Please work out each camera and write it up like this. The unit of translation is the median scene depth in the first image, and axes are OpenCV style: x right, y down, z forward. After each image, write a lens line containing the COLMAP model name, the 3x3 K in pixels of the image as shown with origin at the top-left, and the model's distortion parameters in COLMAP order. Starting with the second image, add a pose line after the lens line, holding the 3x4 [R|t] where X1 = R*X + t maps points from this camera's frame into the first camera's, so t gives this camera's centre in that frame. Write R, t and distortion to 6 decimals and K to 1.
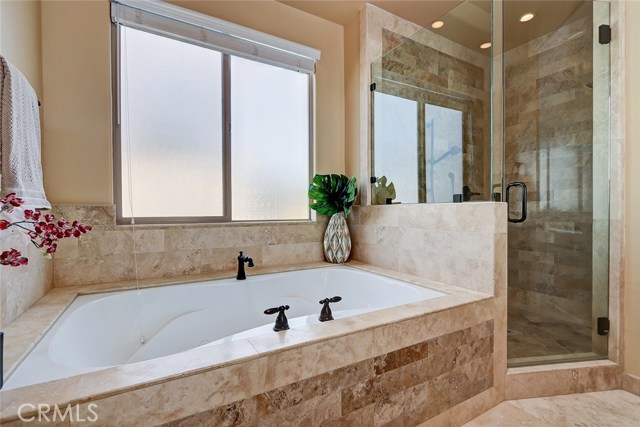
lens RADIAL K [[299.1, 0, 318.4], [0, 299.1, 215.1], [0, 0, 1]] dist [0.005906, 0.000566]
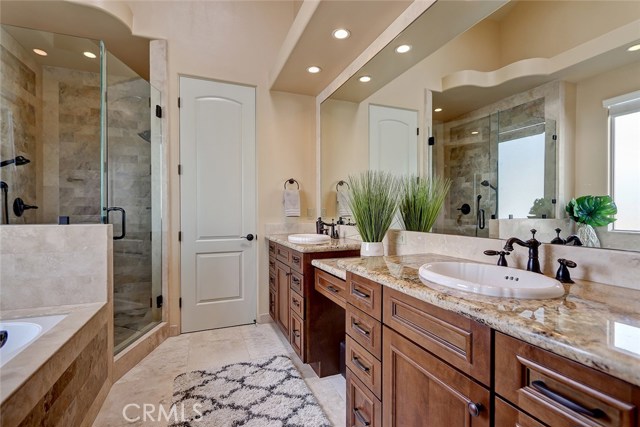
lens RADIAL K [[299.1, 0, 320.0], [0, 299.1, 211.7], [0, 0, 1]] dist [0.005906, 0.000566]
pose [[0.133612, 0.003105, 0.991029, -0.457155], [0.005020, 0.999980, -0.003810, -0.078782], [-0.991021, 0.005484, 0.133594, -0.015994]]
